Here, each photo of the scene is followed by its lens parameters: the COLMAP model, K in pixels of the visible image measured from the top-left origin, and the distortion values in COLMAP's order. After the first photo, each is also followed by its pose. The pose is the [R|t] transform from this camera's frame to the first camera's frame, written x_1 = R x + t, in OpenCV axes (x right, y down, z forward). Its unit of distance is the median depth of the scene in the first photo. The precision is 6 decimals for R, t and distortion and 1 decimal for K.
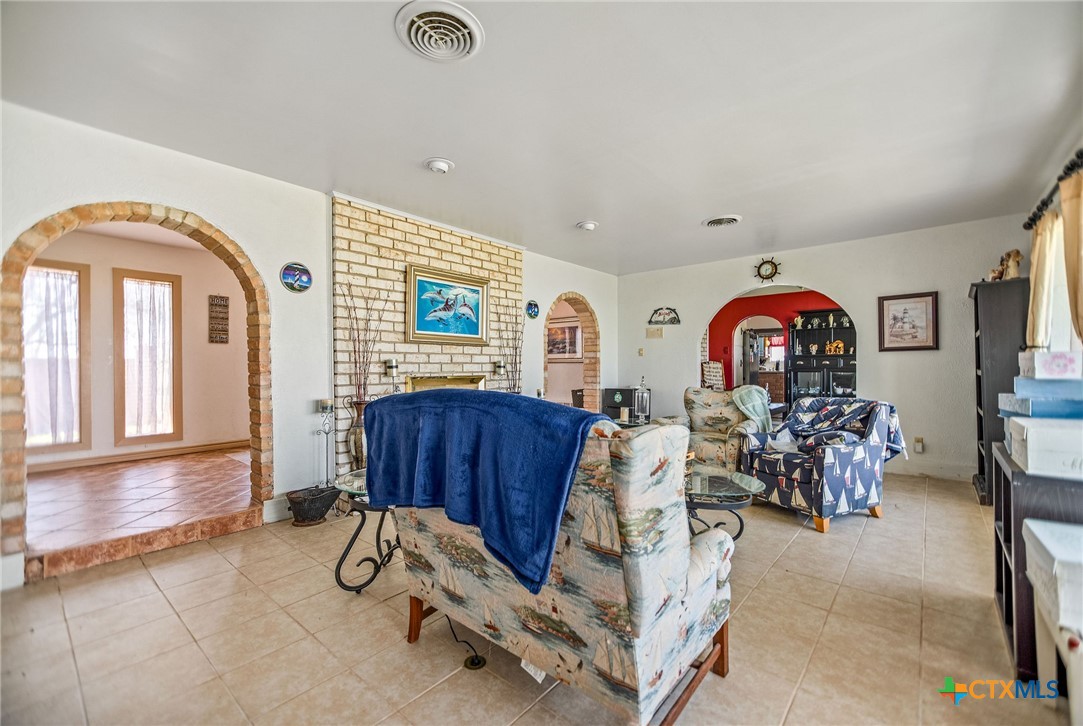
lens RADIAL K [[451.5, 0, 541.5], [0, 451.5, 363.0], [0, 0, 1]] dist [0.001375, -0.000085]
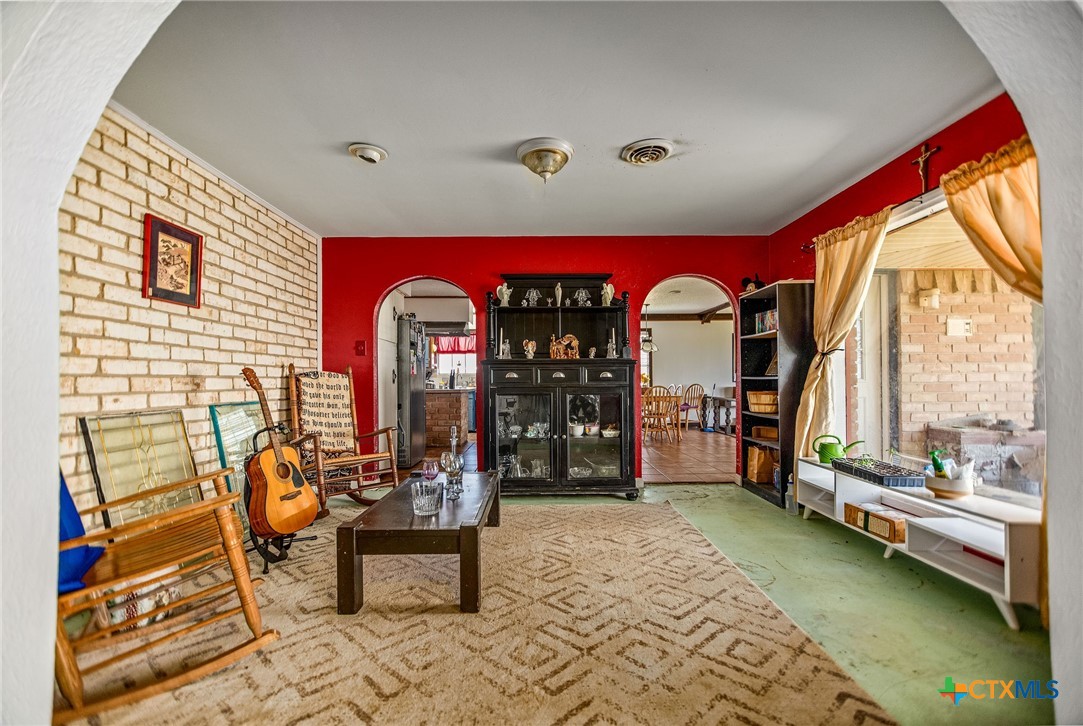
lens RADIAL K [[451.5, 0, 541.5], [0, 451.5, 363.0], [0, 0, 1]] dist [0.001375, -0.000085]
pose [[0.754770, 0.025023, 0.655512, 0.270826], [-0.005504, 0.999479, -0.031816, 0.000708], [-0.655966, 0.020405, 0.754514, 0.586531]]
